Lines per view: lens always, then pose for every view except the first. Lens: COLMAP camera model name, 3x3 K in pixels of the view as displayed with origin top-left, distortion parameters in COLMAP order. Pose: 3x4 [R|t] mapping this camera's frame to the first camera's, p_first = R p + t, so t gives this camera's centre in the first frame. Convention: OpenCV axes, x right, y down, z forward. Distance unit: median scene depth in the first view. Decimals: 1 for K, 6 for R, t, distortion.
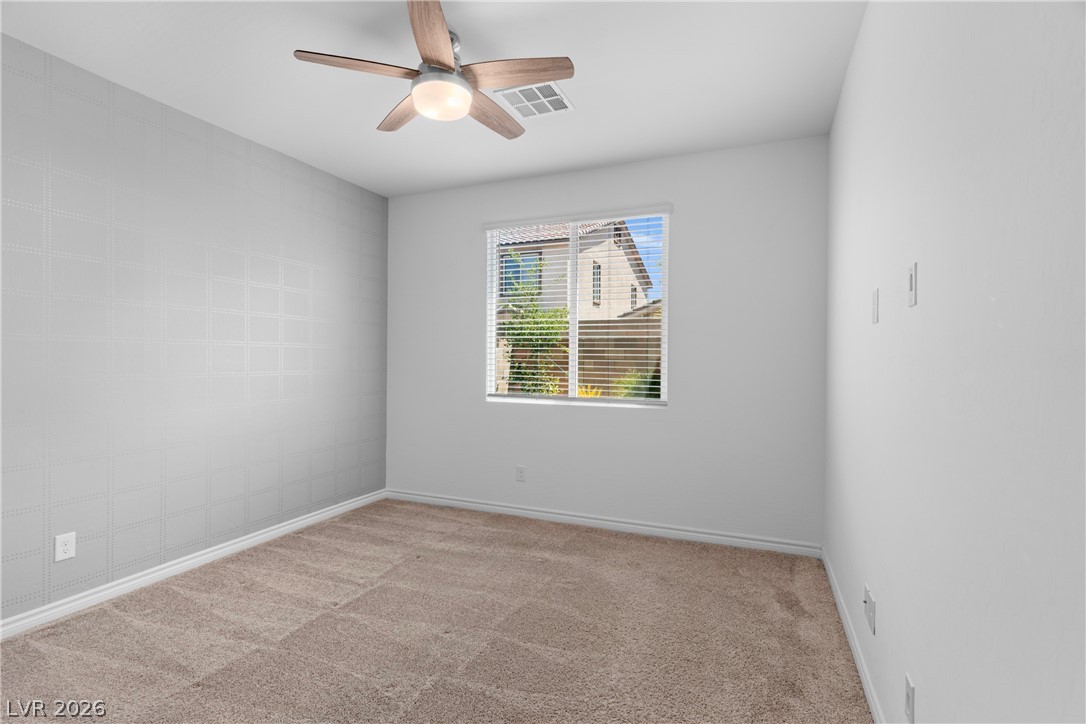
lens RADIAL K [[514.0, 0, 545.0], [0, 514.0, 359.2], [0, 0, 1]] dist [0.000319, 0.000230]
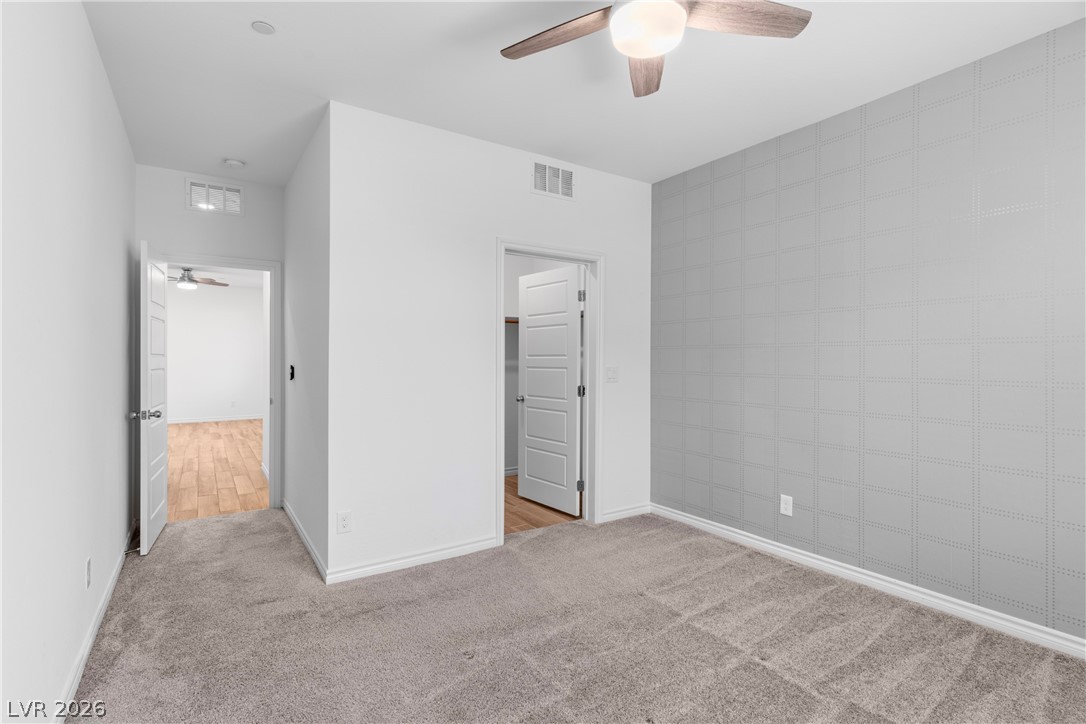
lens RADIAL K [[514.0, 0, 544.7], [0, 514.0, 362.2], [0, 0, 1]] dist [0.000319, 0.000230]
pose [[-0.547241, -0.001418, -0.836974, 0.445522], [-0.005853, 0.999981, 0.002133, 0.002370], [0.836955, 0.006066, -0.547239, 1.085993]]
